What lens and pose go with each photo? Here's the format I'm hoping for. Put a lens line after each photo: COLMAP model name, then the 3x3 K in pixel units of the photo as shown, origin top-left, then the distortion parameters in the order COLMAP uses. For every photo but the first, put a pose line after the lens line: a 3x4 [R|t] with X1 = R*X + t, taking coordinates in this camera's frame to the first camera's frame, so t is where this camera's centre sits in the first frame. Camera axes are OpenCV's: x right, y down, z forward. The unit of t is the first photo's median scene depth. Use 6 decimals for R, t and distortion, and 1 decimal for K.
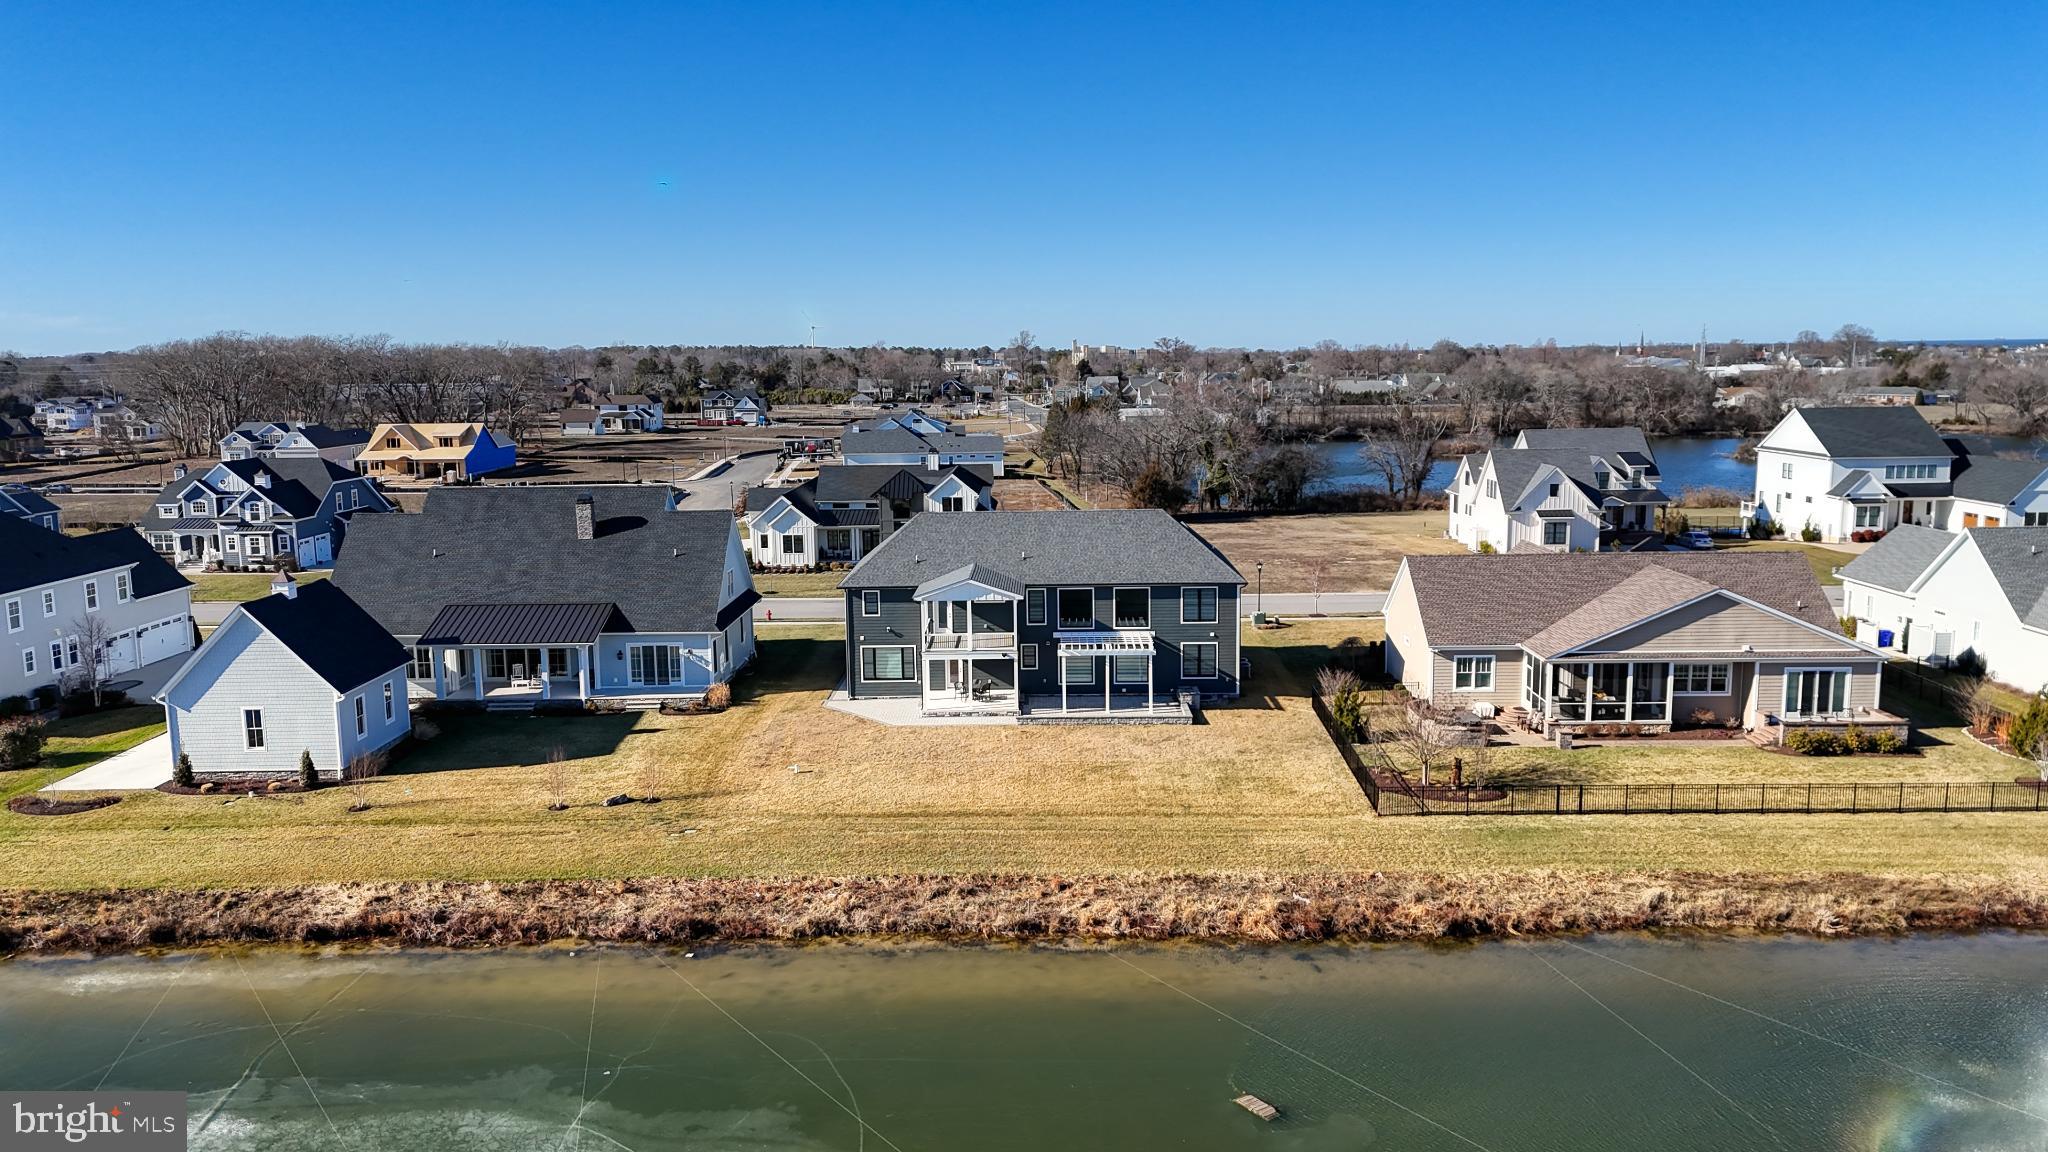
lens RADIAL K [[1503.7, 0, 1027.7], [0, 1503.7, 575.0], [0, 0, 1]] dist [0.087878, -0.090518]
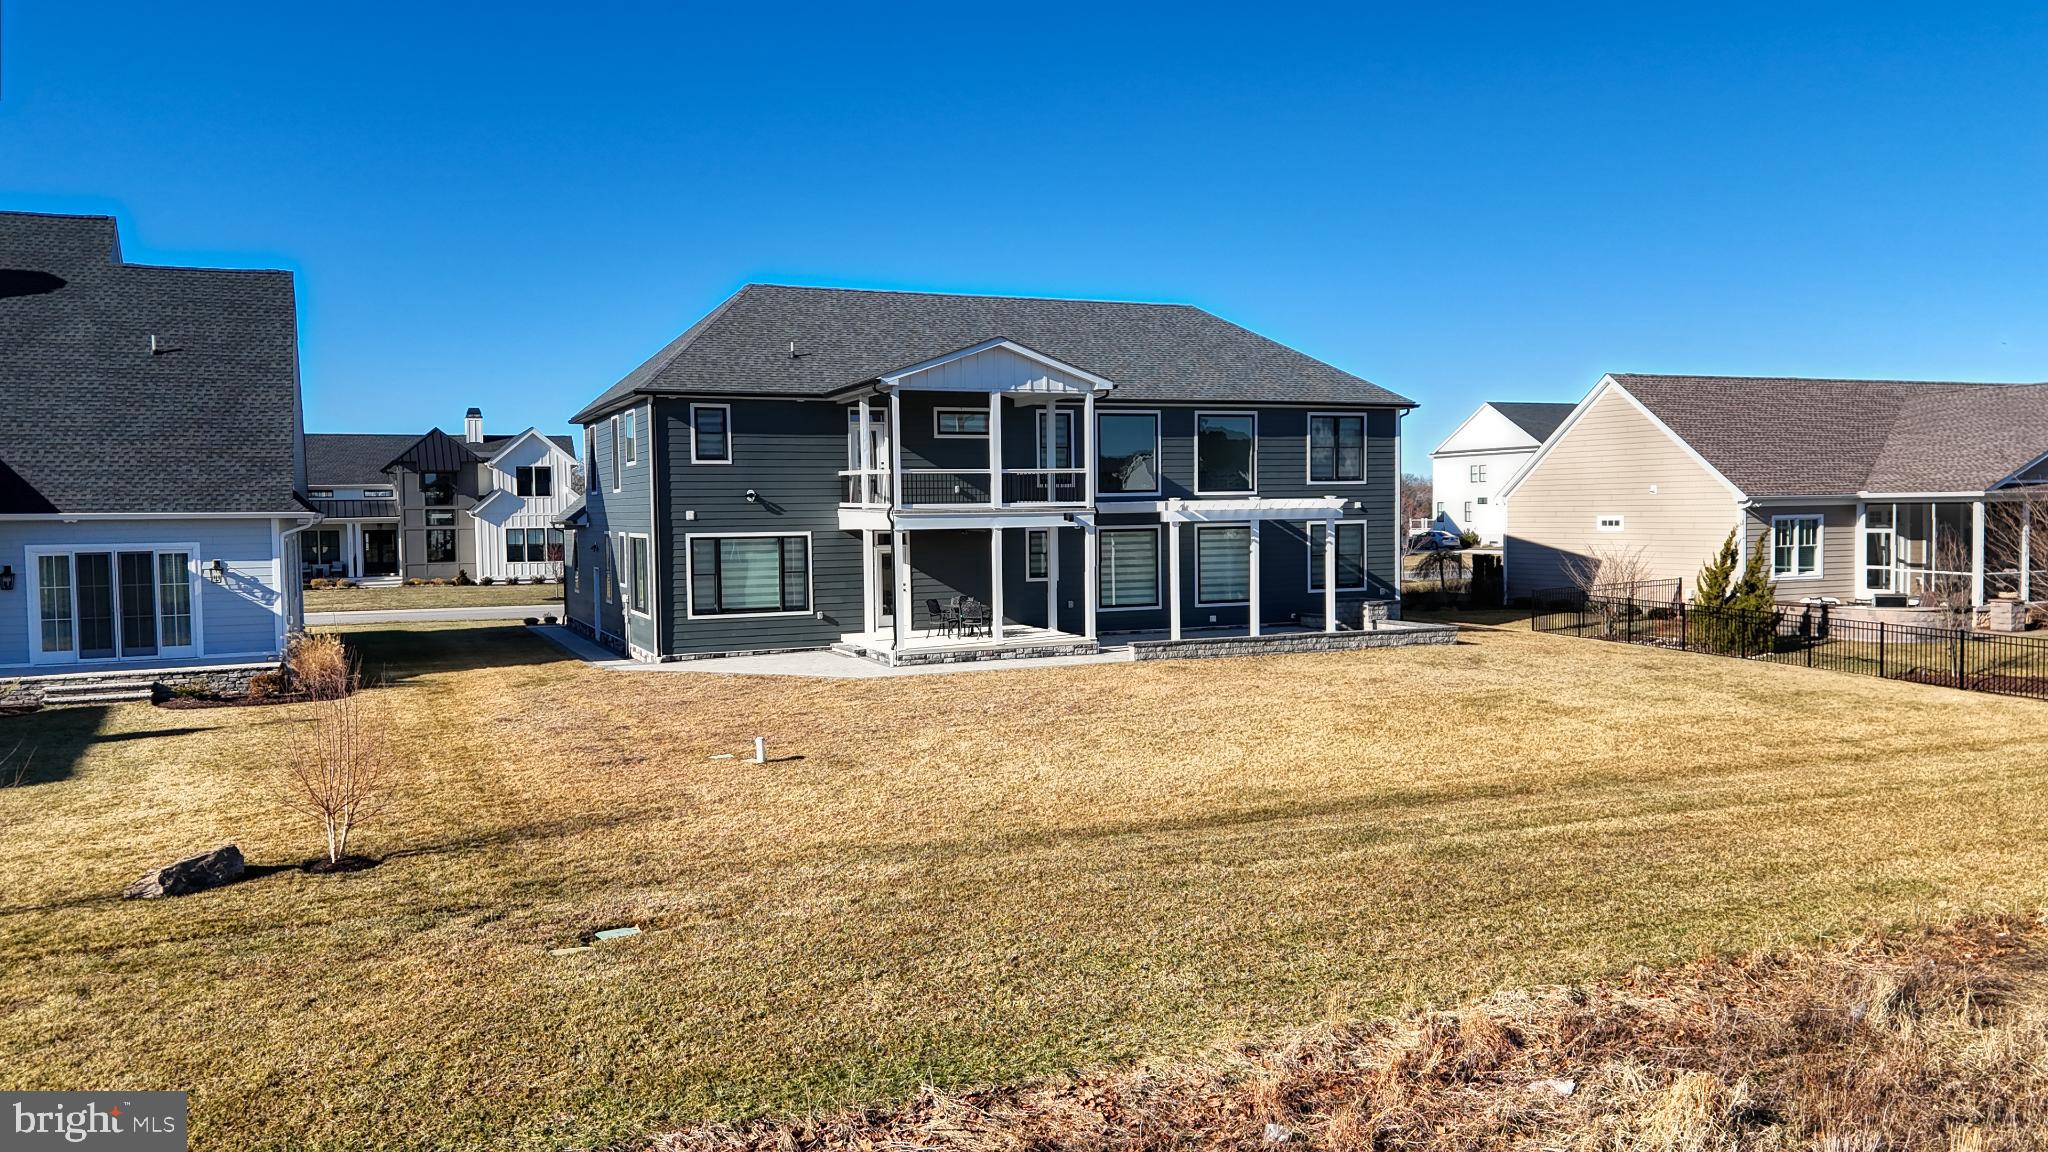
lens RADIAL K [[1503.7, 0, 1027.7], [0, 1503.7, 575.0], [0, 0, 1]] dist [0.087878, -0.090518]
pose [[0.911163, -0.020071, 0.411556, -0.202391], [0.064401, 0.993475, -0.094130, 0.107346], [-0.406982, 0.112272, 0.906510, 0.572681]]
